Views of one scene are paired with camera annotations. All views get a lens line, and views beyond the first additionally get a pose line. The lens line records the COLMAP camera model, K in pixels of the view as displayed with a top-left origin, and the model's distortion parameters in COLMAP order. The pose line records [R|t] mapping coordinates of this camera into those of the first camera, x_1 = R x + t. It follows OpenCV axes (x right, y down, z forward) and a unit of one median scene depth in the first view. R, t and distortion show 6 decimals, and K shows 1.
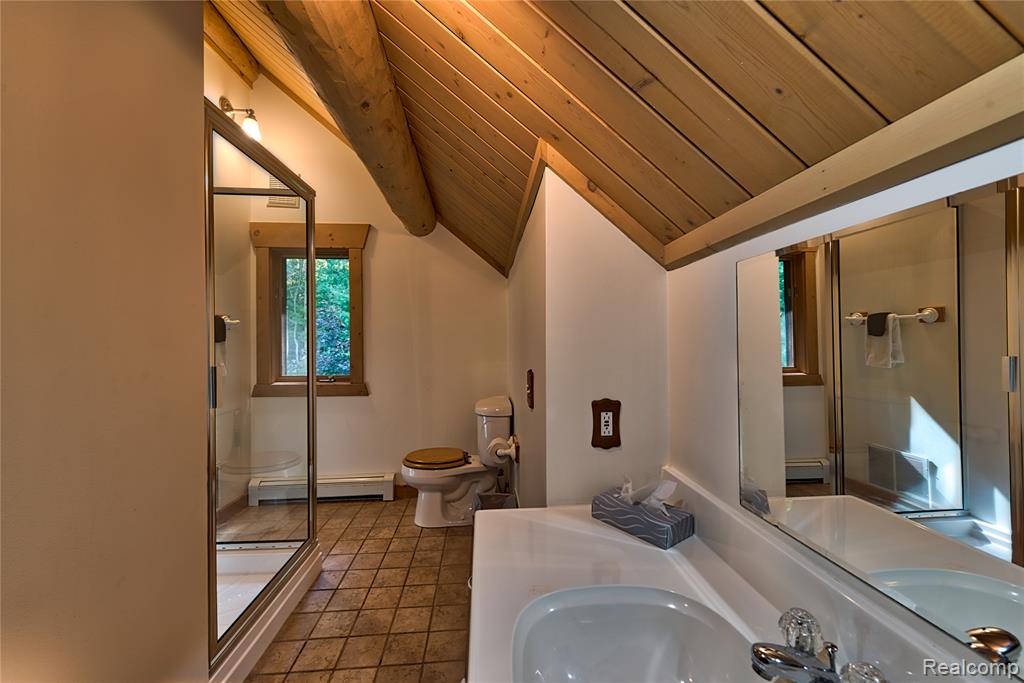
lens RADIAL K [[406.0, 0, 510.9], [0, 406.0, 341.2], [0, 0, 1]] dist [0.010974, -0.002999]
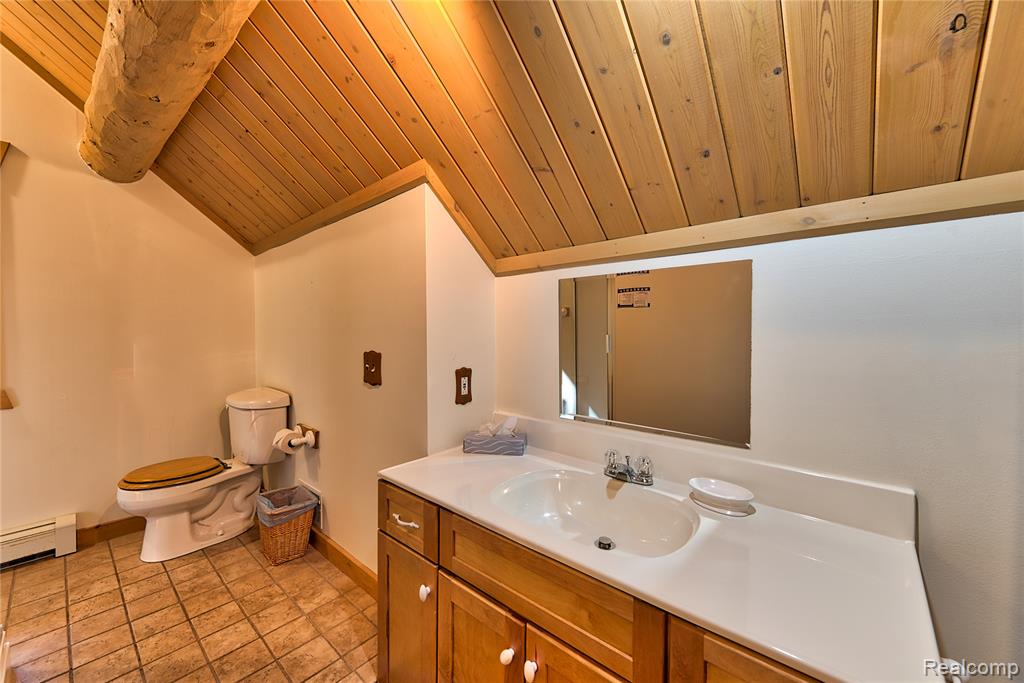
lens RADIAL K [[406.0, 0, 510.9], [0, 406.0, 341.2], [0, 0, 1]] dist [0.010974, -0.002999]
pose [[0.708705, -0.015603, 0.705332, -0.350066], [-0.001346, 0.999724, 0.023468, 0.012714], [-0.705504, -0.017582, 0.708488, -0.038936]]
